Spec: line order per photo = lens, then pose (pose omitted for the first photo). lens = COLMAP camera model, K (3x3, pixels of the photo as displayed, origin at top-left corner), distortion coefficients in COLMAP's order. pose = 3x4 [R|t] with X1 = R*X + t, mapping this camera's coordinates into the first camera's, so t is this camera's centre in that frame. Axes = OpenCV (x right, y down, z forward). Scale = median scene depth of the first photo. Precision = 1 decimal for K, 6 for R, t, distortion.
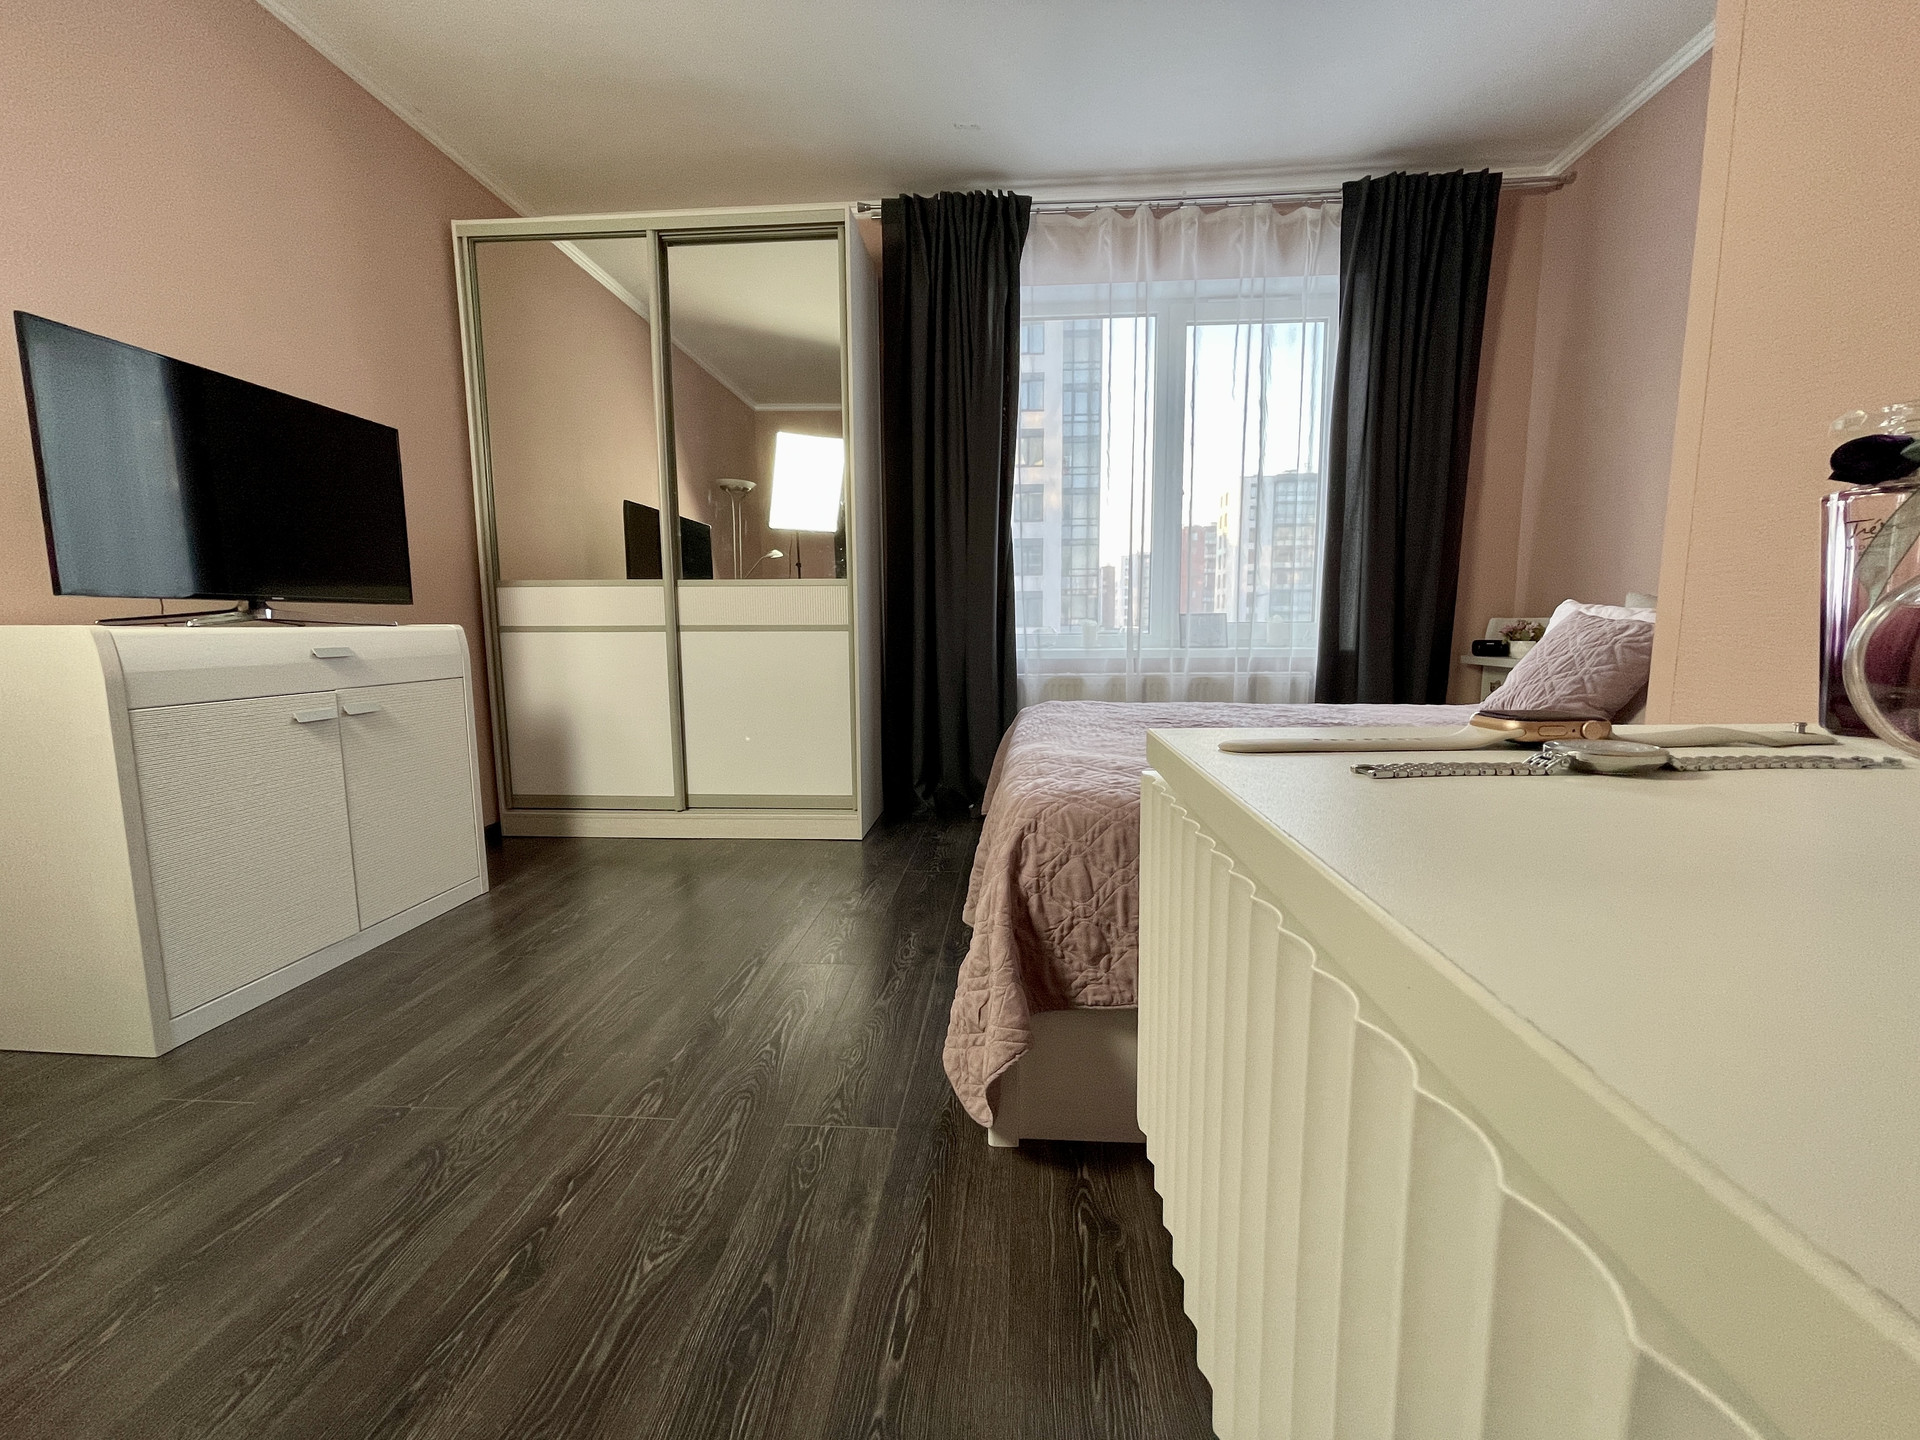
lens RADIAL K [[776.4, 0, 966.6], [0, 776.4, 722.8], [0, 0, 1]] dist [-0.017492, 0.010966]
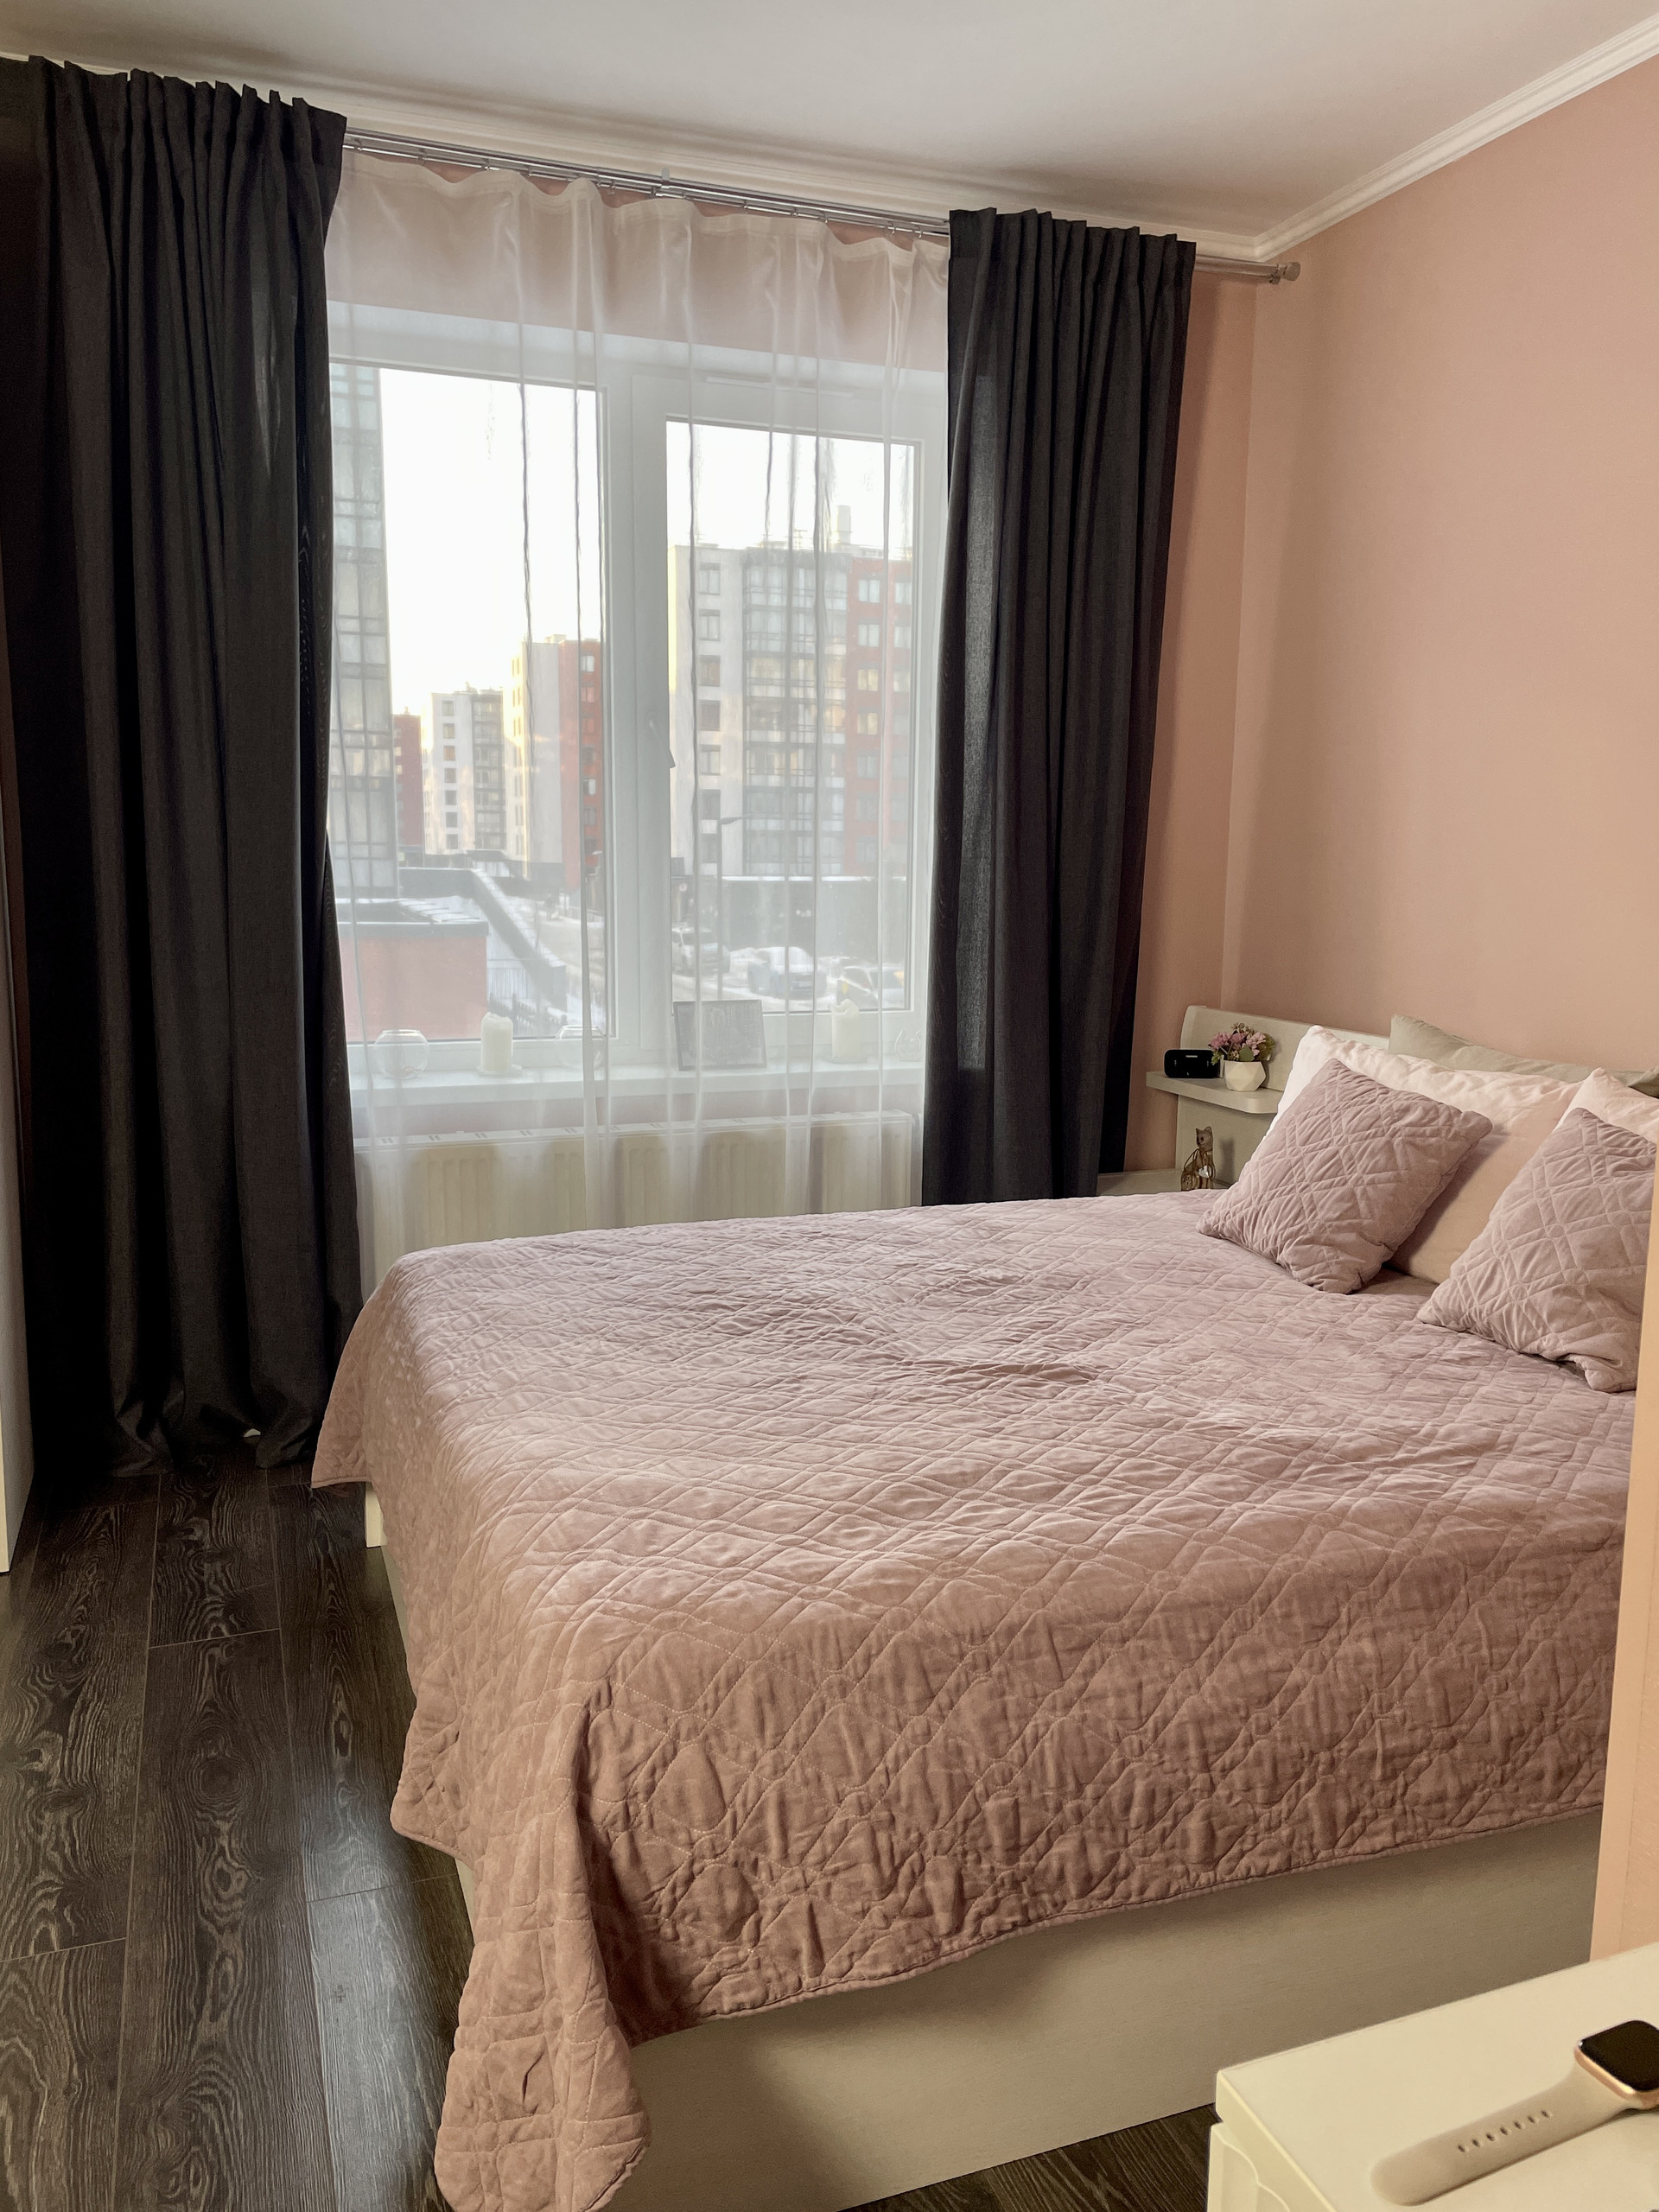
lens RADIAL K [[1666.0, 0, 835.1], [0, 1666.0, 1102.2], [0, 0, 1]] dist [0.080288, -0.101850]
pose [[0.910655, -0.045050, 0.410705, -0.093729], [0.034401, 0.998854, 0.033286, -0.126965], [-0.411734, -0.016183, 0.911160, -0.044170]]
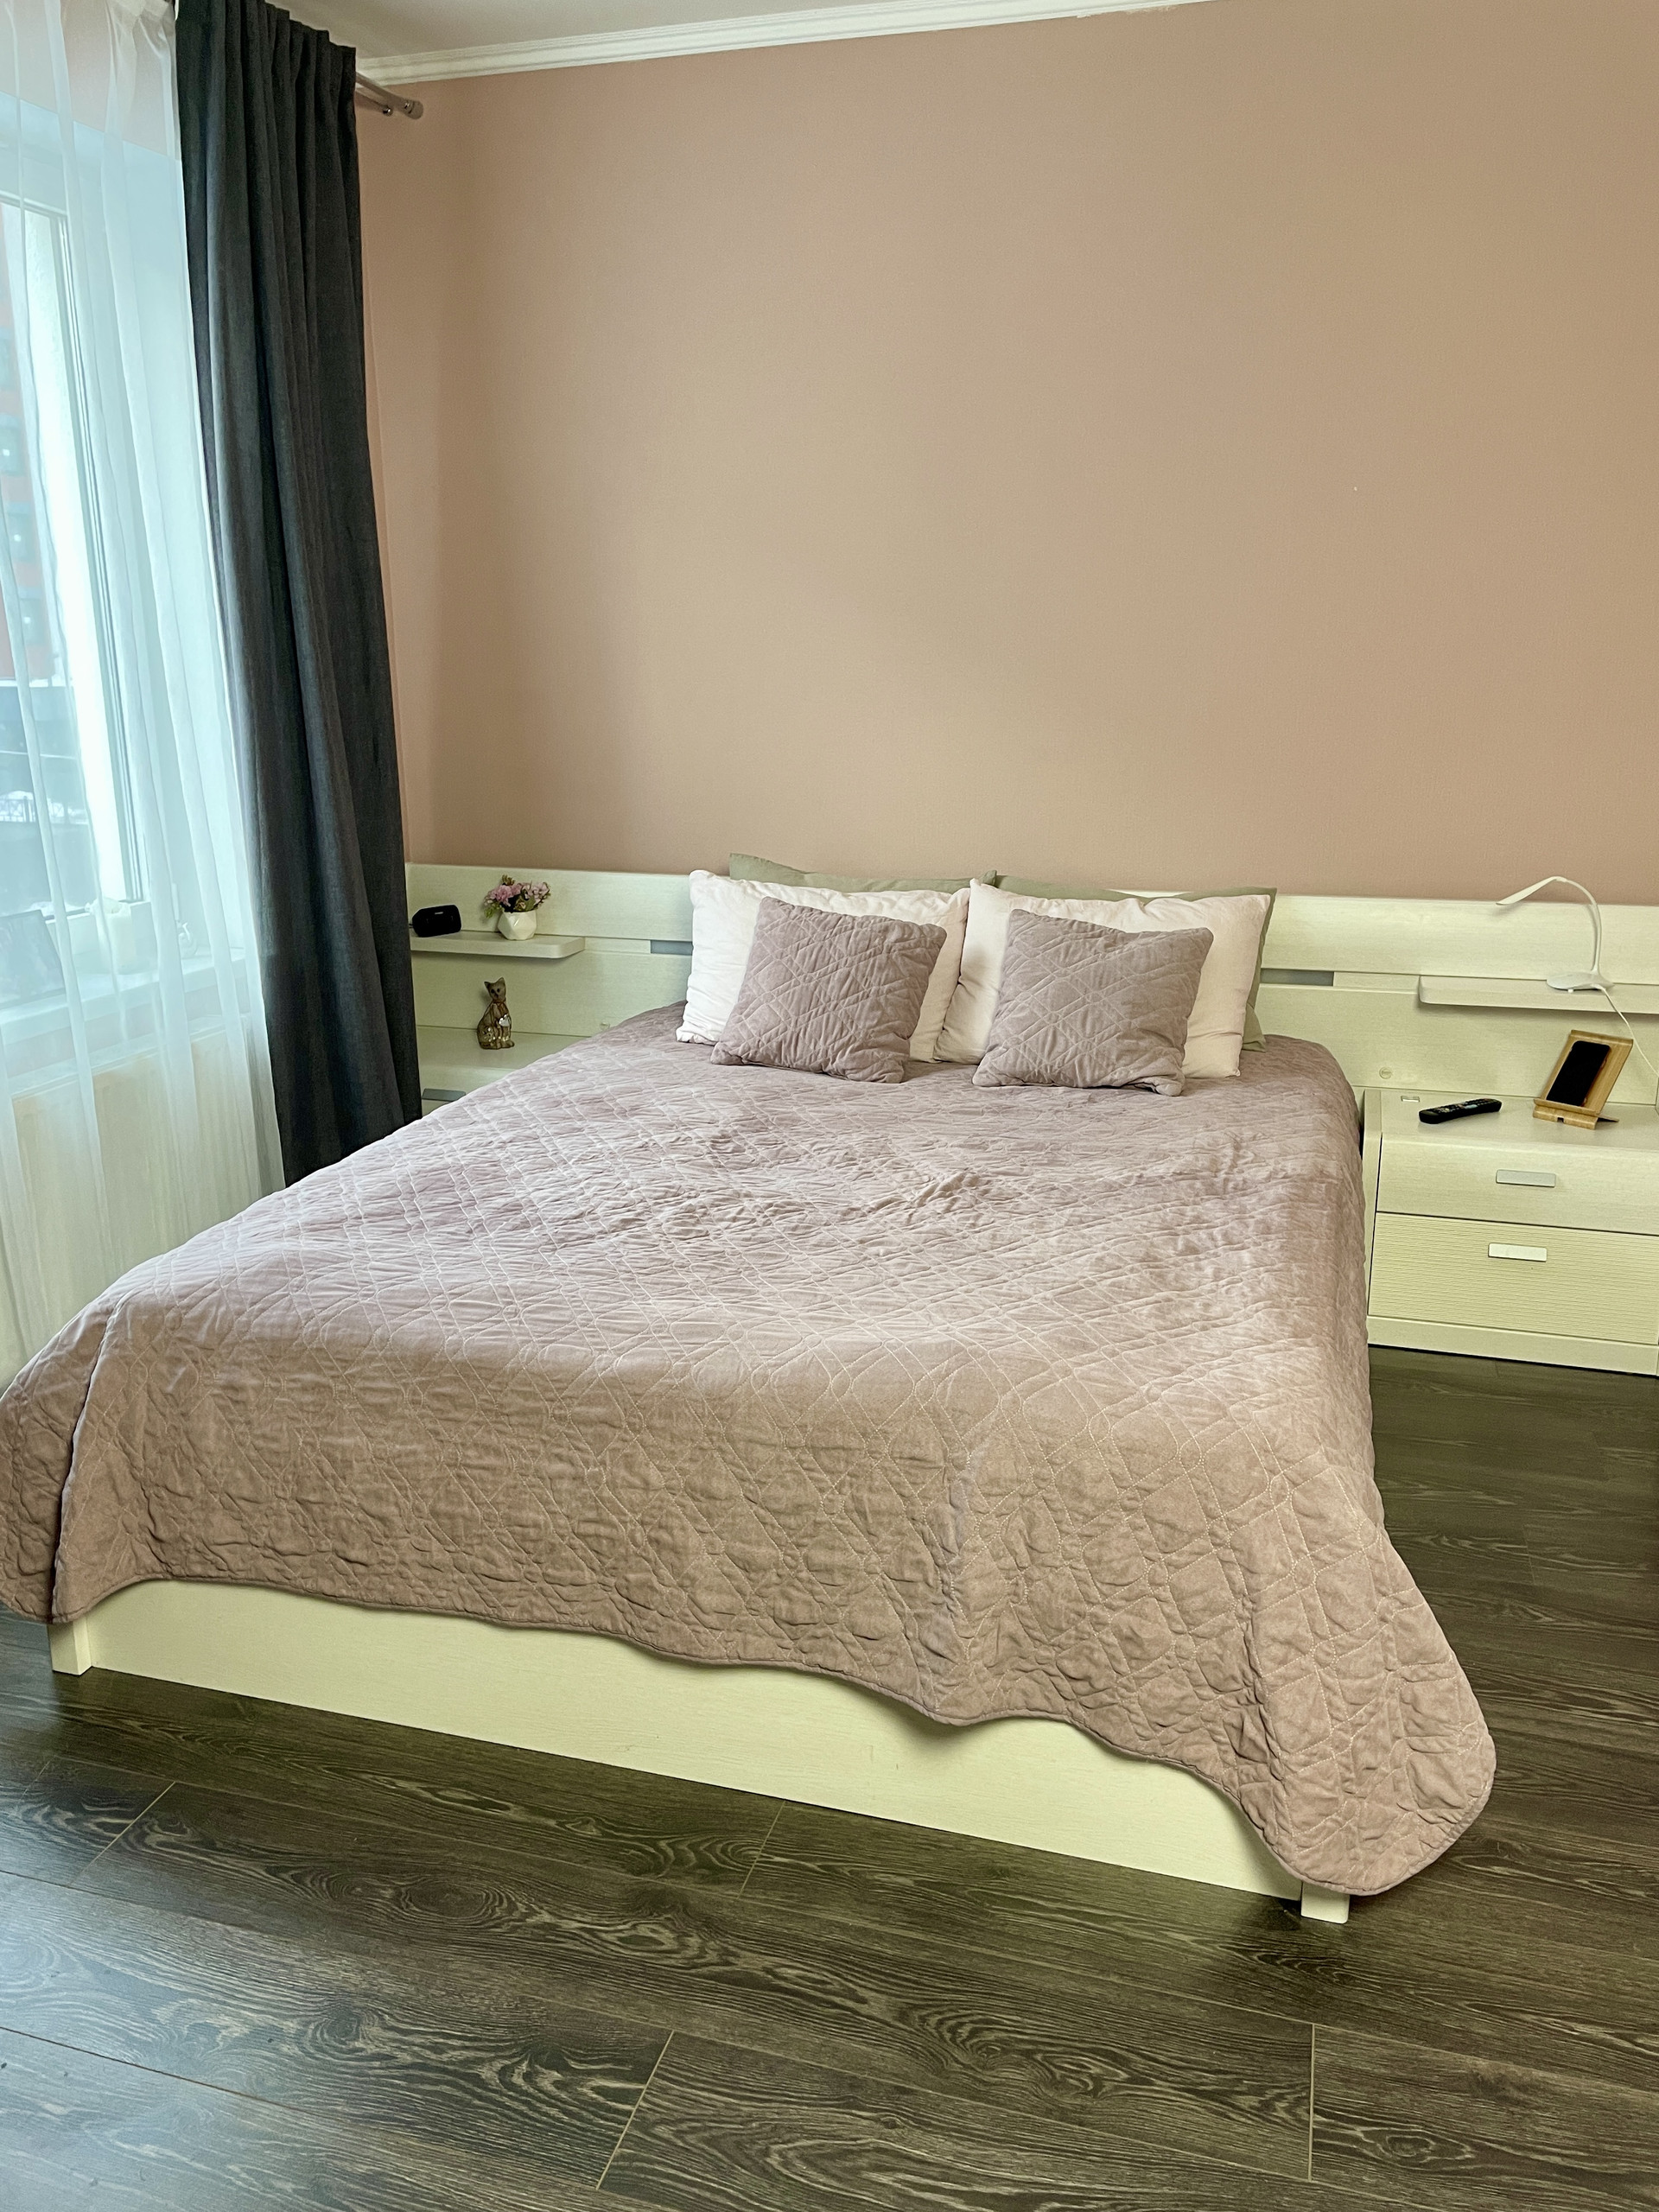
lens RADIAL K [[1666.0, 0, 835.1], [0, 1666.0, 1102.2], [0, 0, 1]] dist [0.080288, -0.101850]
pose [[0.211462, -0.243981, 0.946444, -0.545503], [0.121600, 0.967386, 0.222211, -0.224619], [-0.969792, 0.068098, 0.234233, 0.439058]]
